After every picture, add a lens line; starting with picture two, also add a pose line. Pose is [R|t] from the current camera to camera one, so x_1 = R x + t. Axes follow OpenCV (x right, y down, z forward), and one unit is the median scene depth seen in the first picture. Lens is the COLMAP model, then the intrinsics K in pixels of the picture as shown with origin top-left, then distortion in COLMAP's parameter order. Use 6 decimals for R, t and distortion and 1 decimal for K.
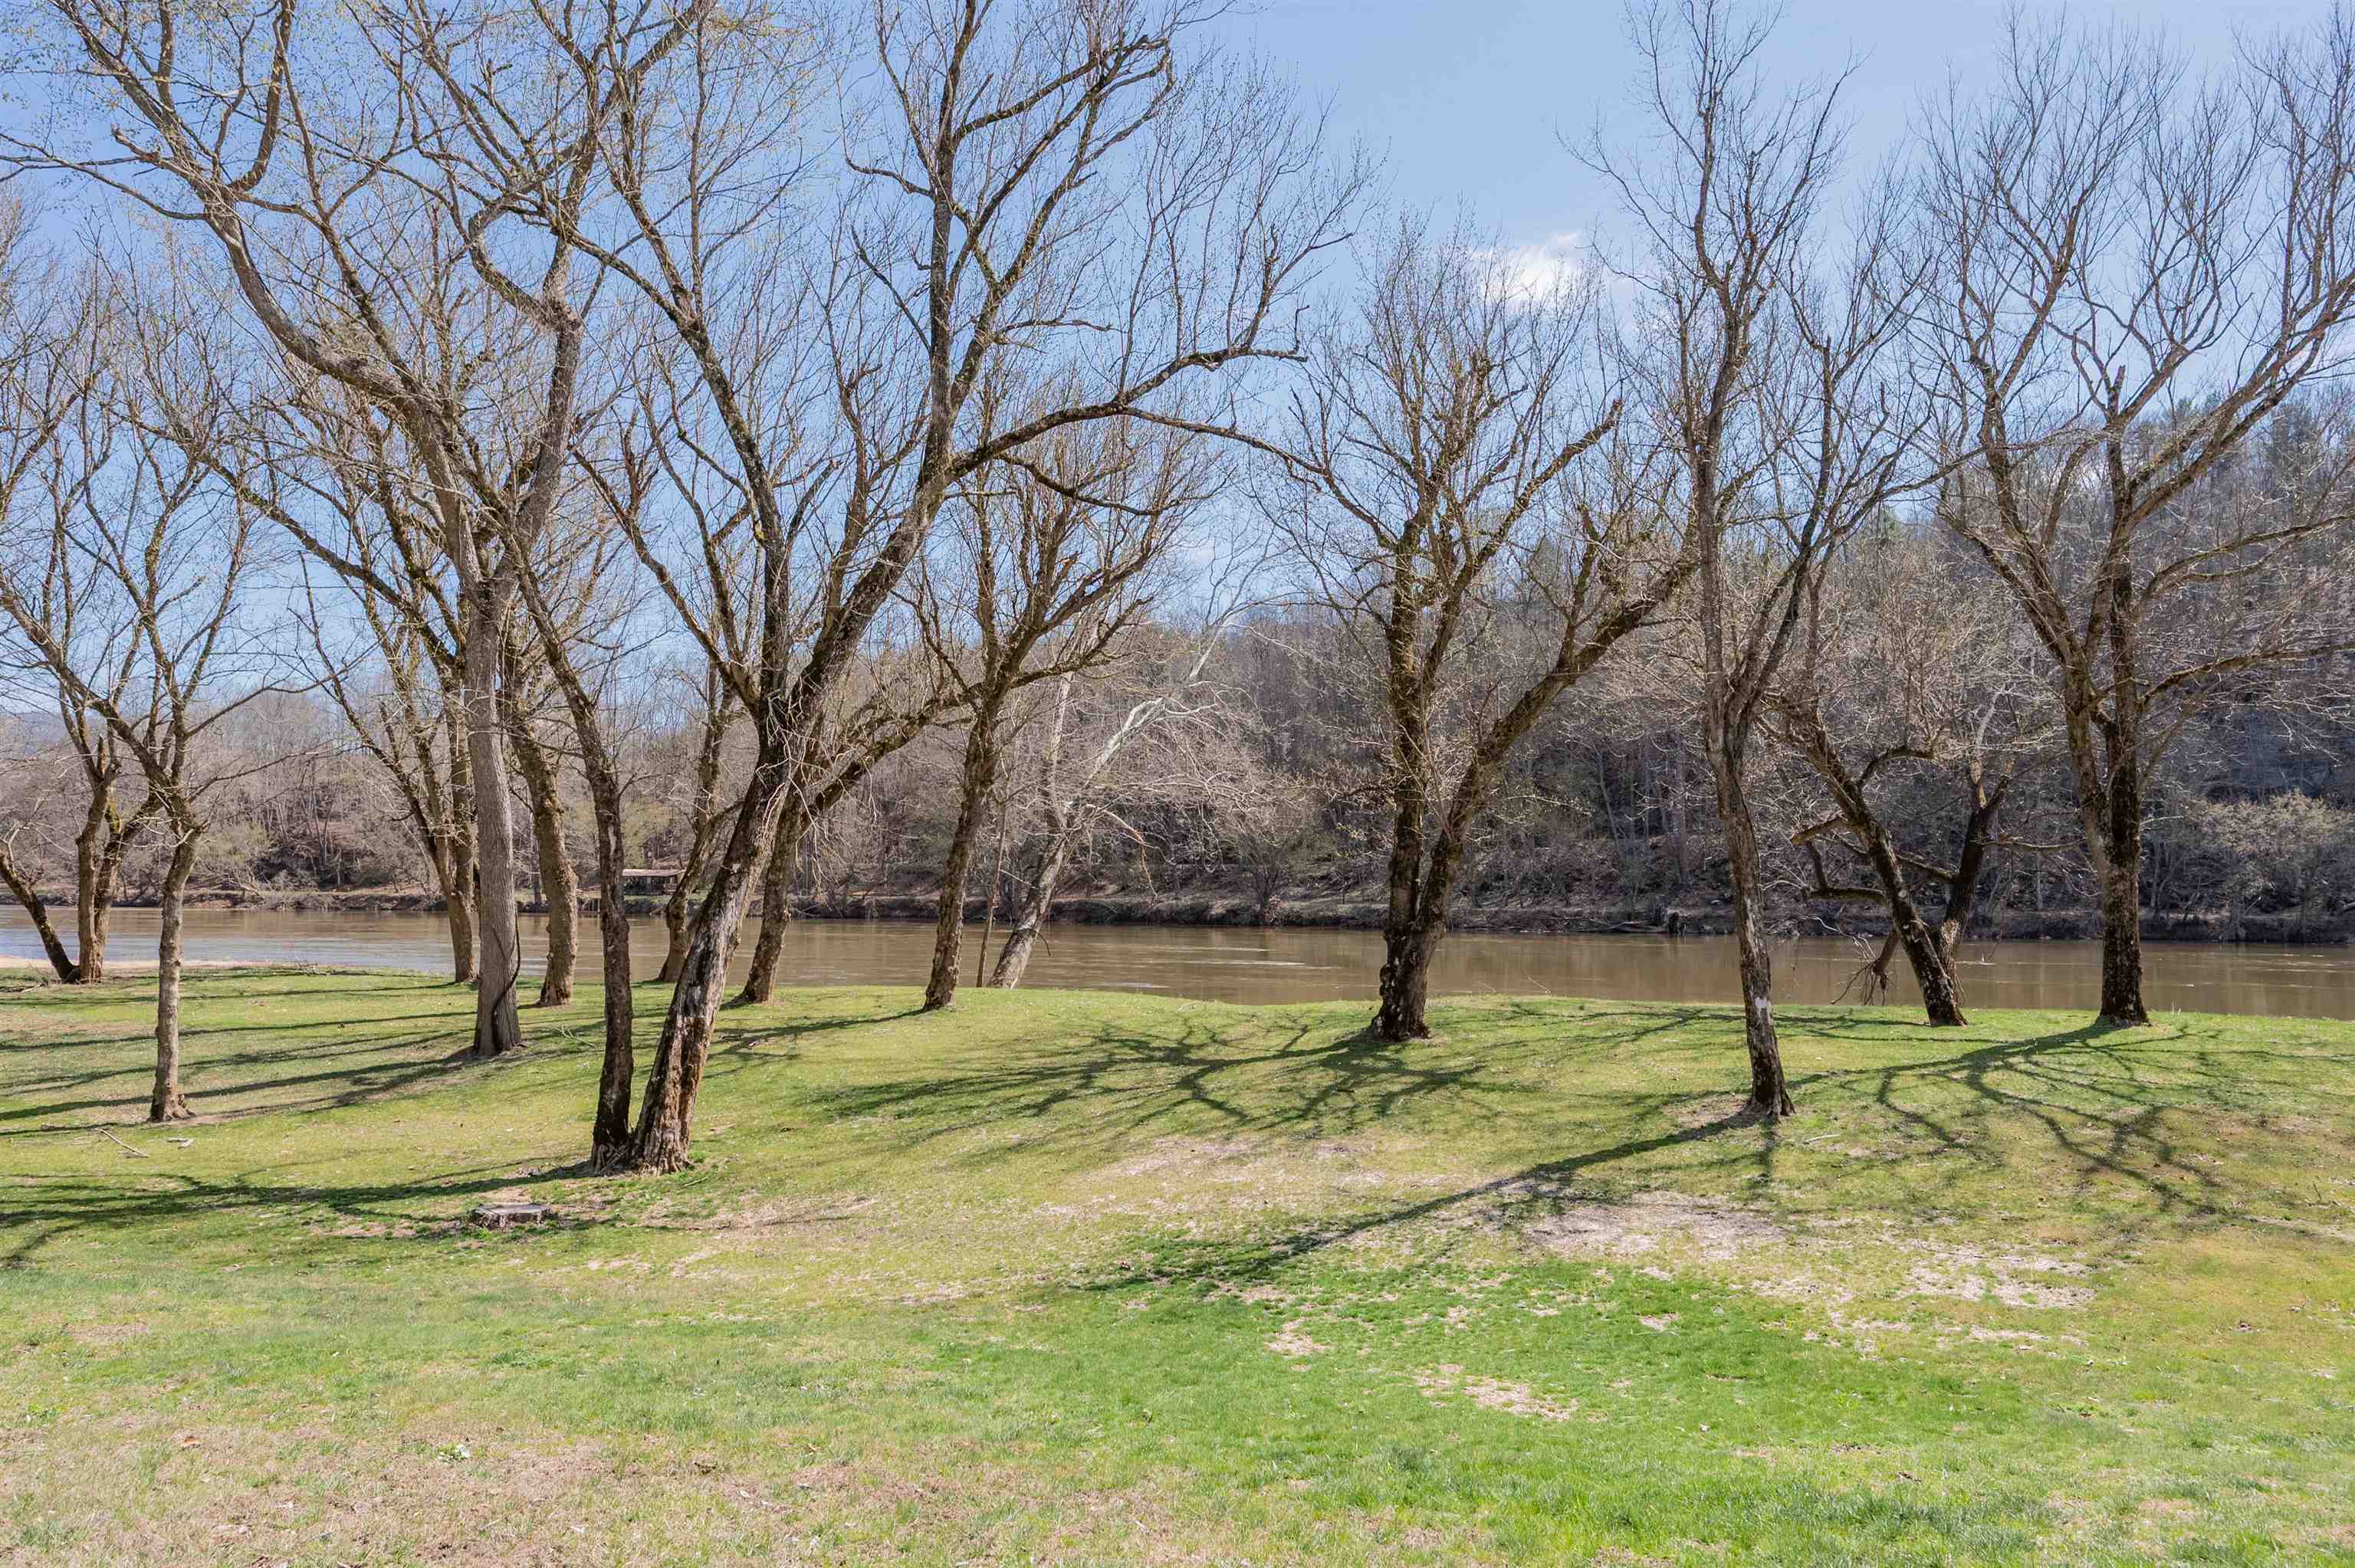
lens RADIAL K [[1528.8, 0, 1189.6], [0, 1528.8, 798.6], [0, 0, 1]] dist [-0.005849, -0.001159]
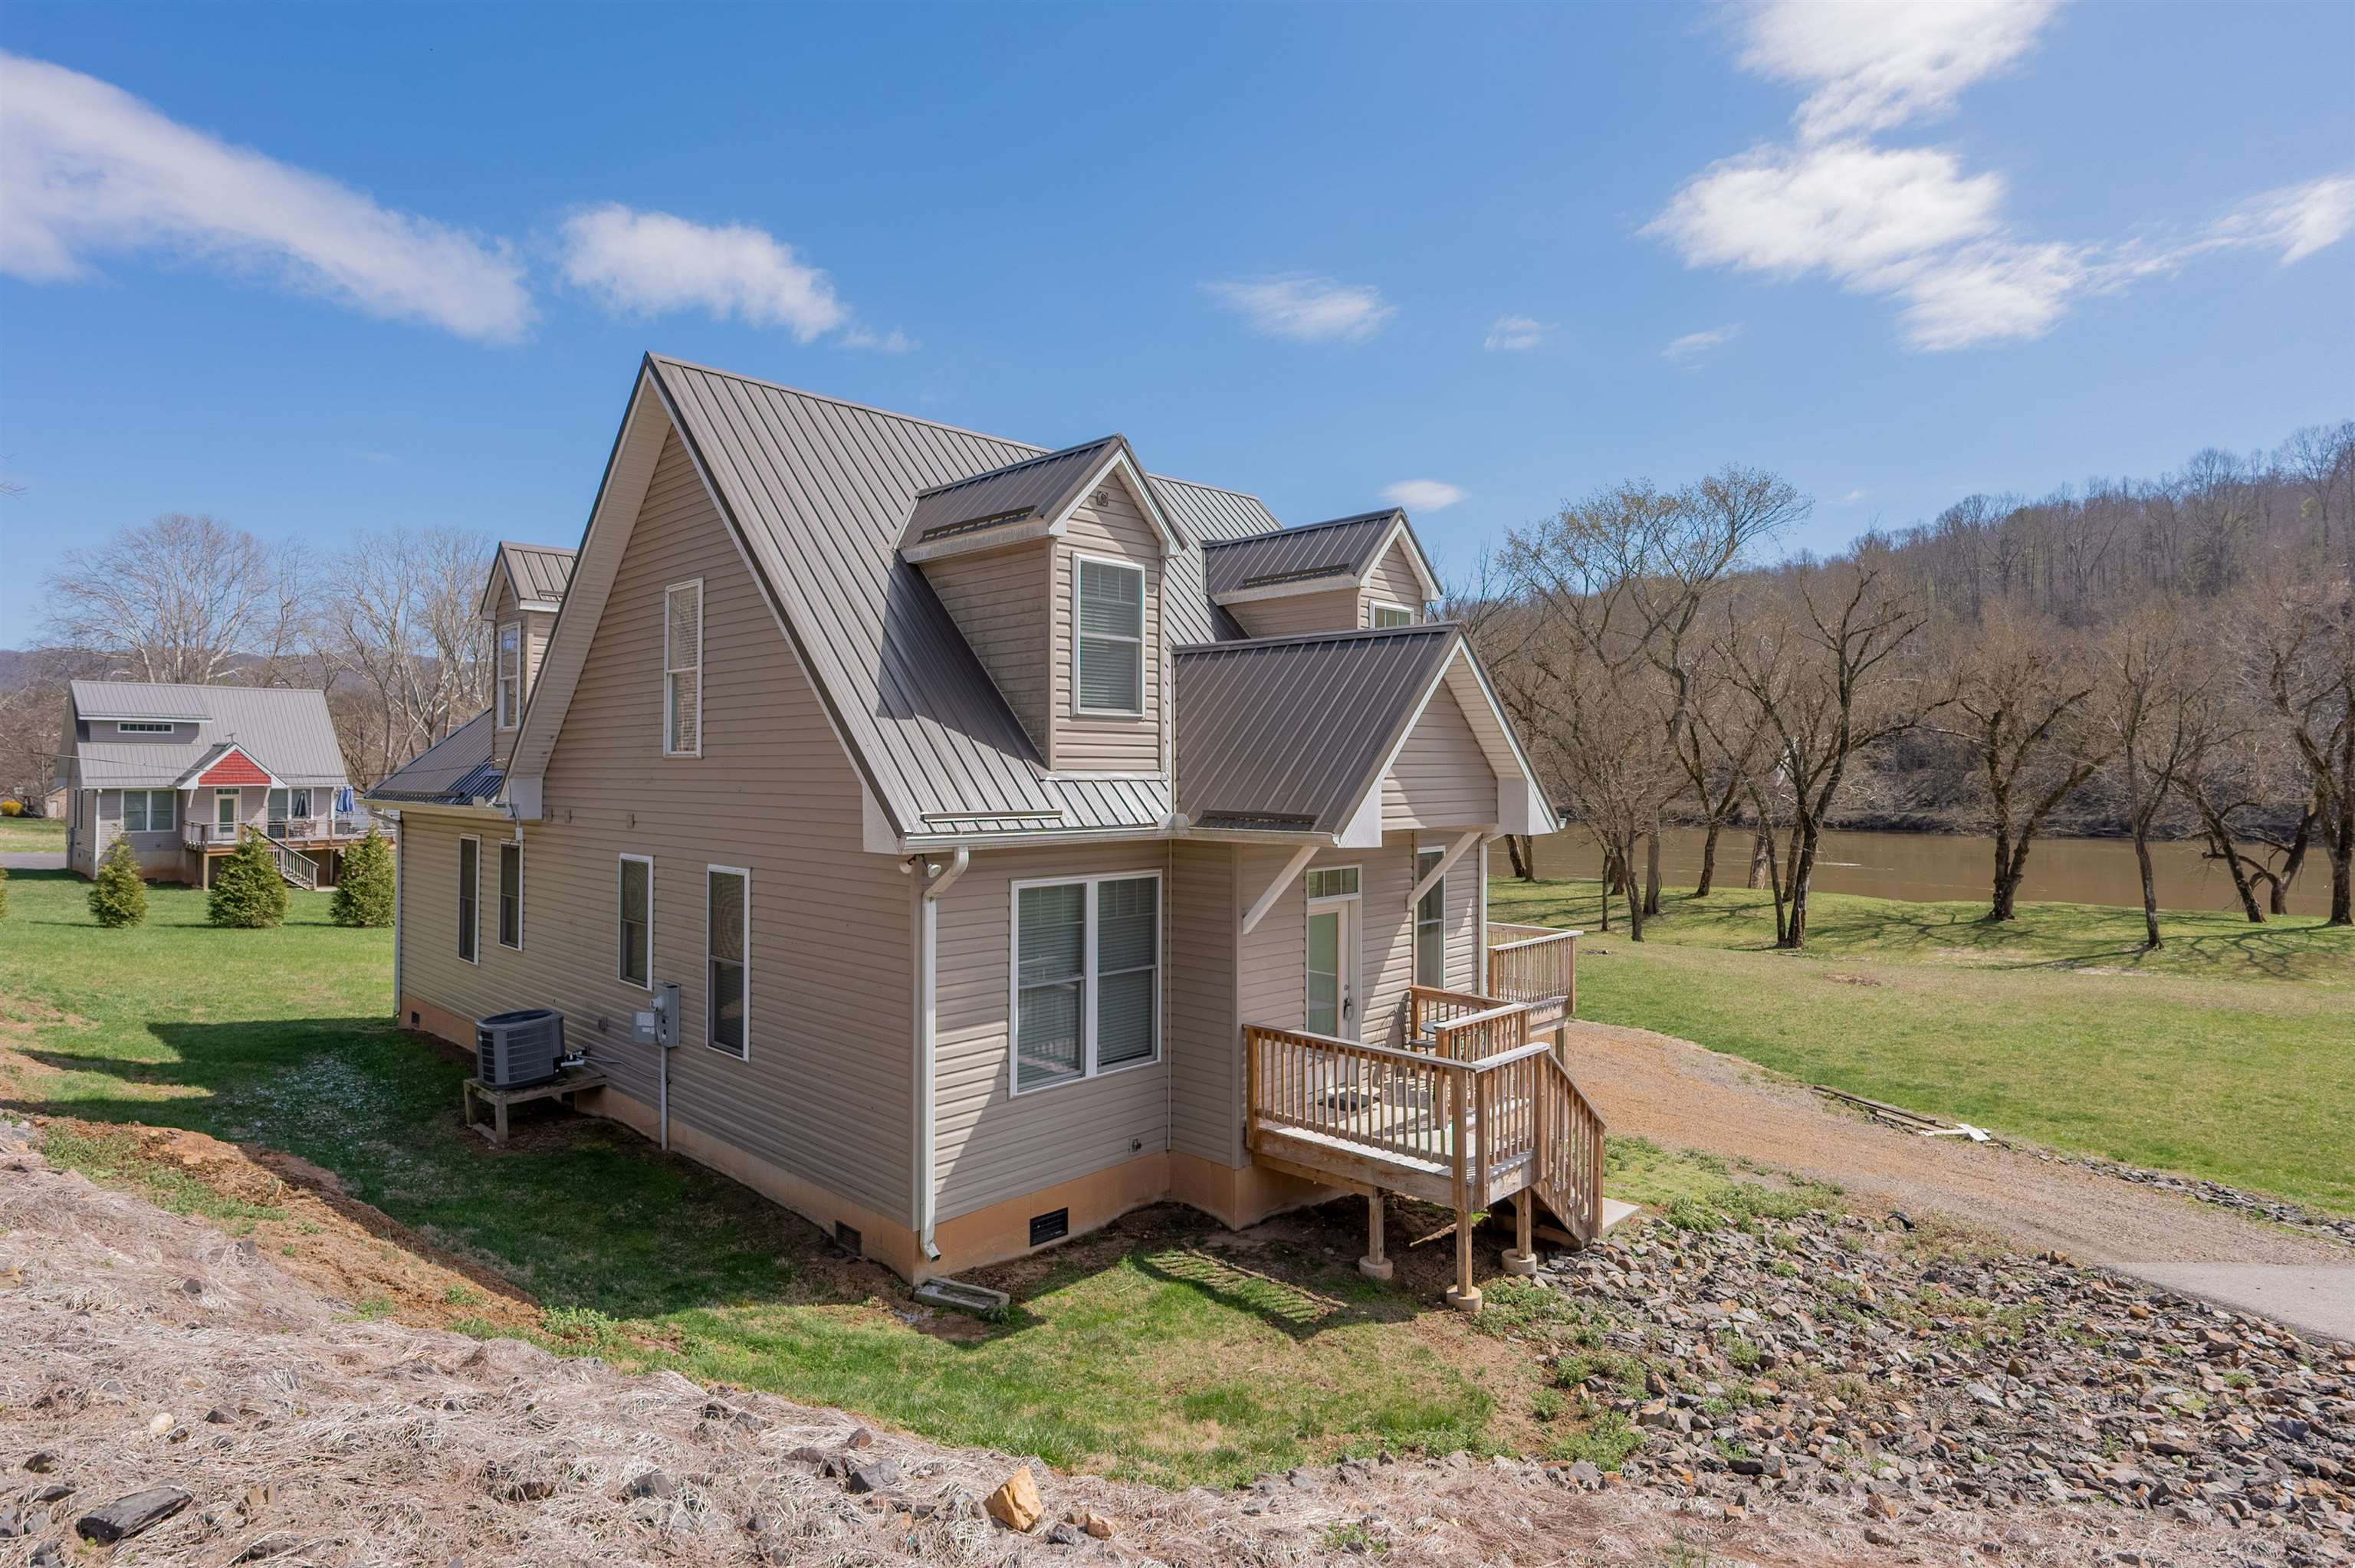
lens RADIAL K [[1234.2, 0, 1179.4], [0, 1234.2, 748.0], [0, 0, 1]] dist [-0.000662, 0.000627]
pose [[0.934106, -0.012069, -0.356792, -0.420911], [0.025988, 0.999076, 0.034244, -0.249032], [0.356049, -0.041260, 0.933556, -1.495089]]
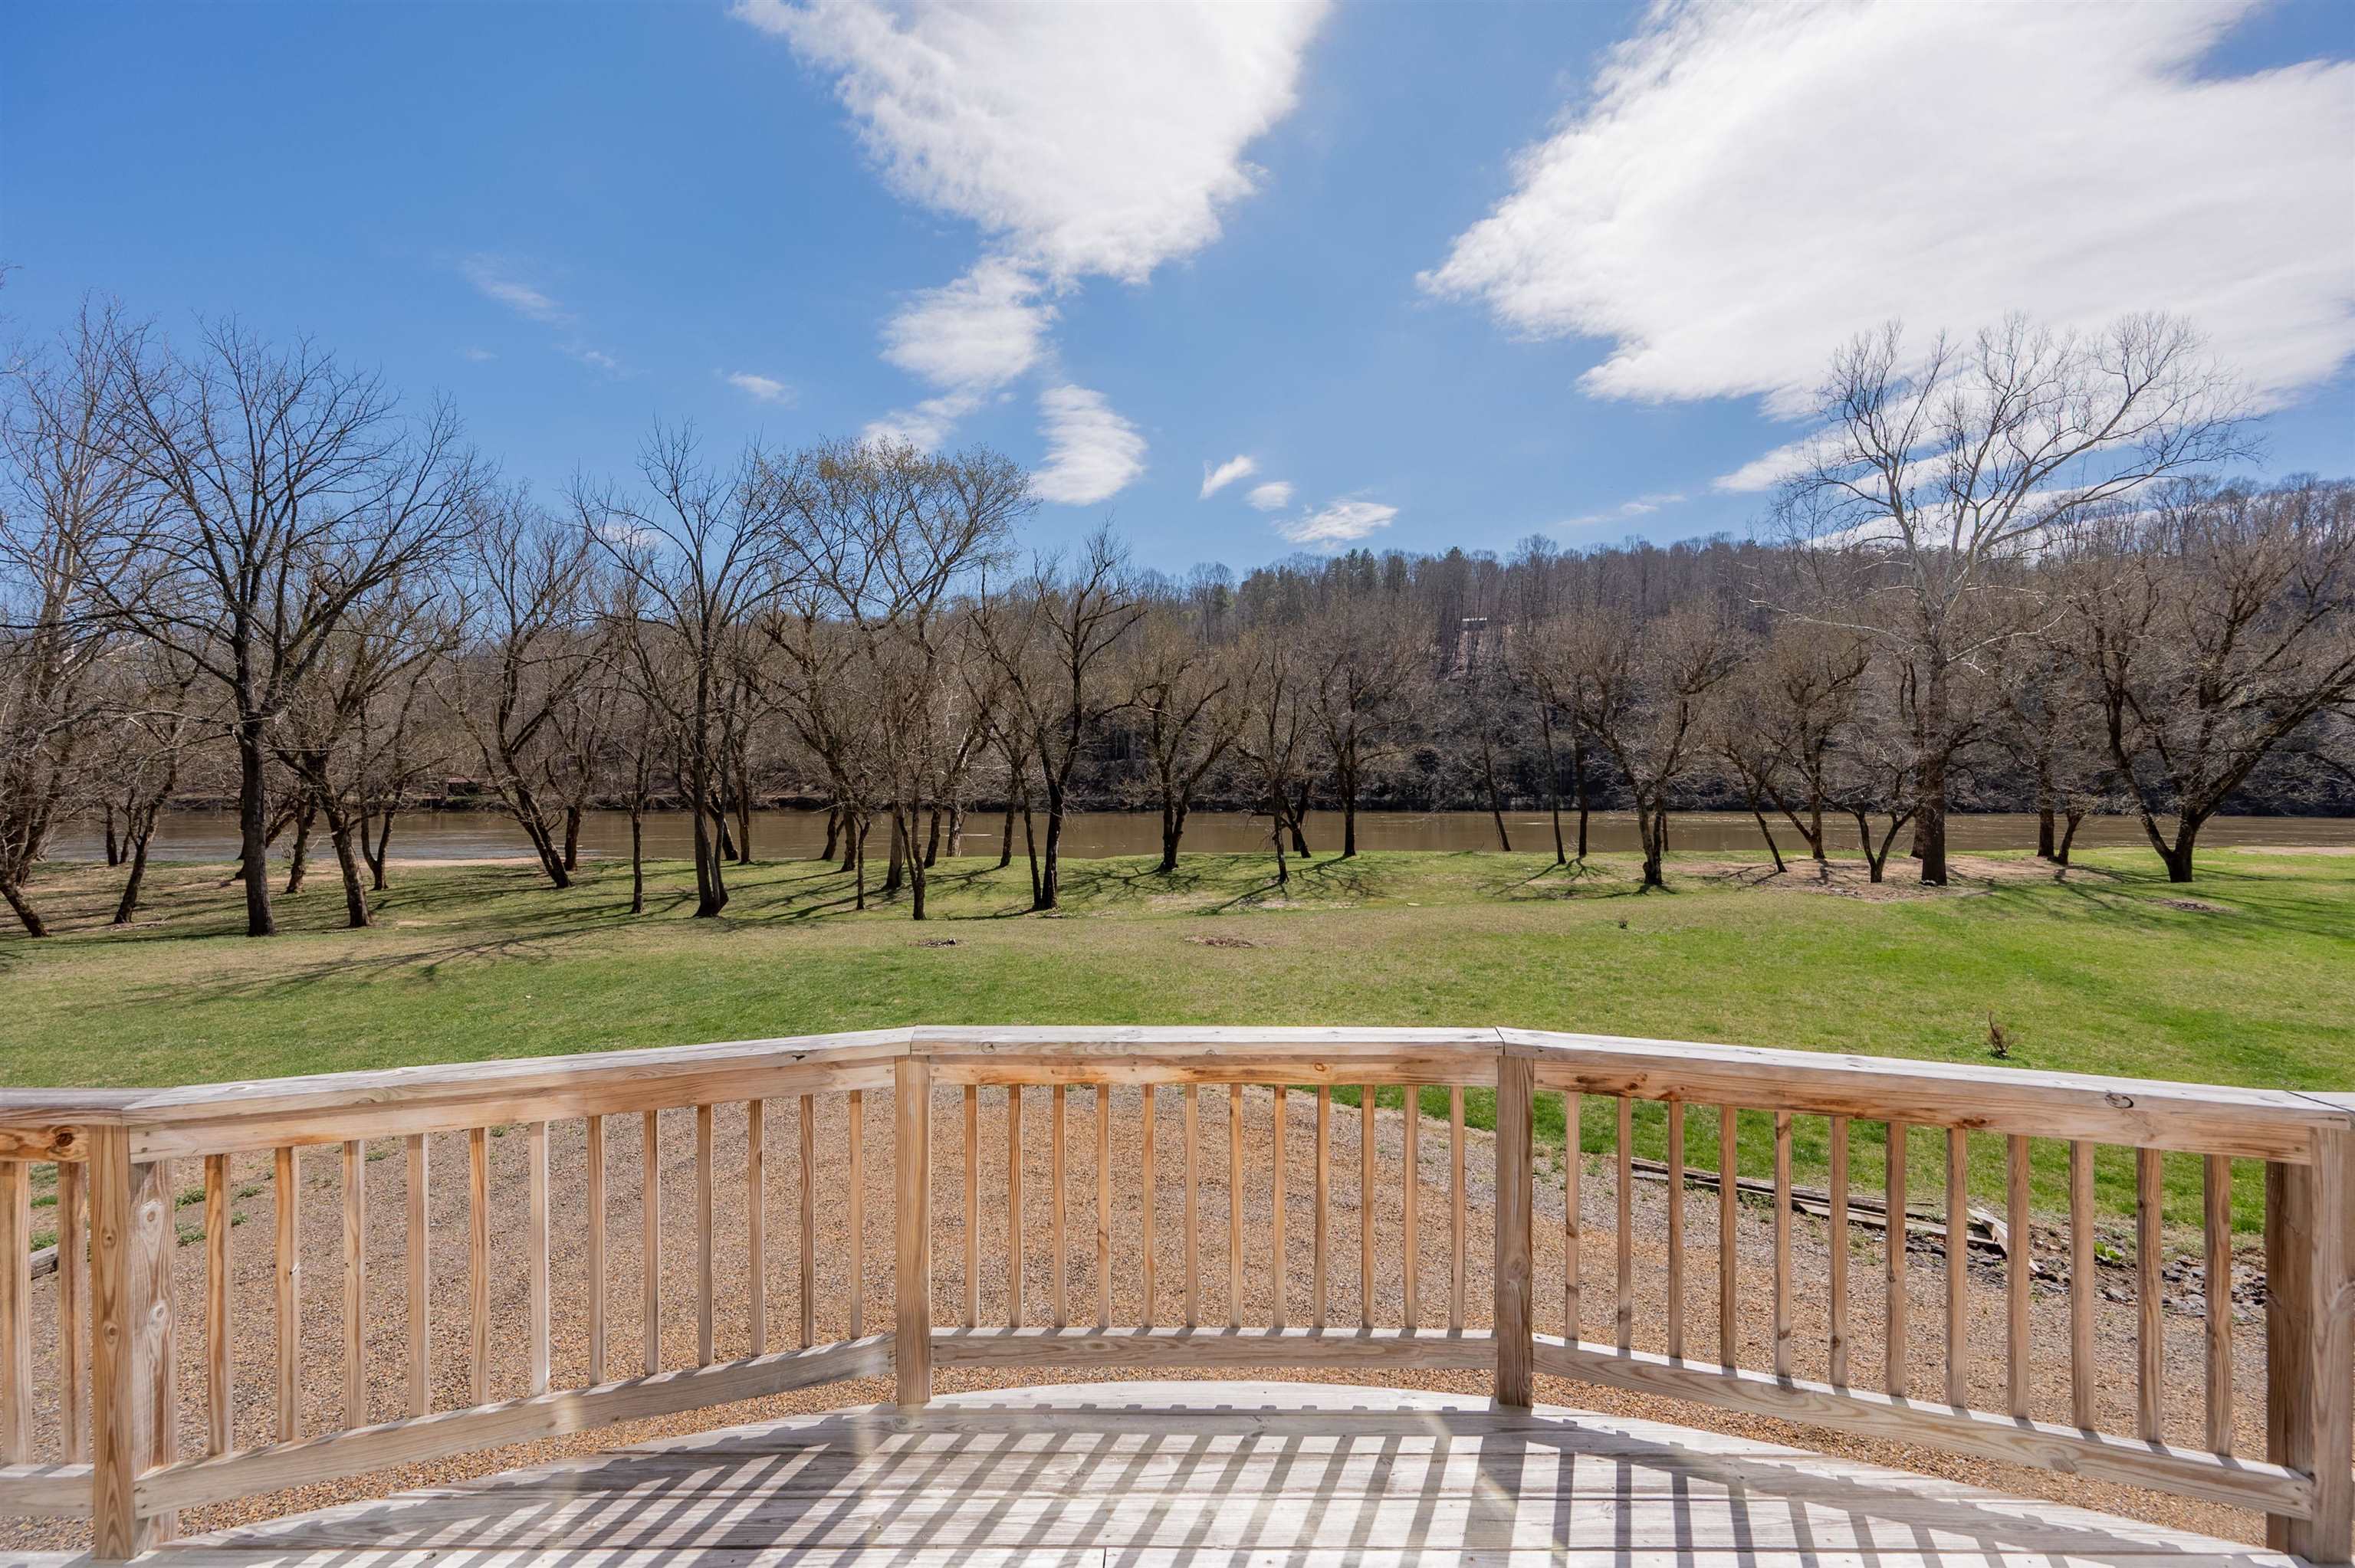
lens RADIAL K [[943.7, 0, 1190.3], [0, 943.7, 786.6], [0, 0, 1]] dist [0.001502, -0.000213]
pose [[0.914044, -0.009349, 0.405507, -0.630460], [-0.020214, 0.997442, 0.068560, -0.157710], [-0.405111, -0.070863, 0.911517, -0.864315]]
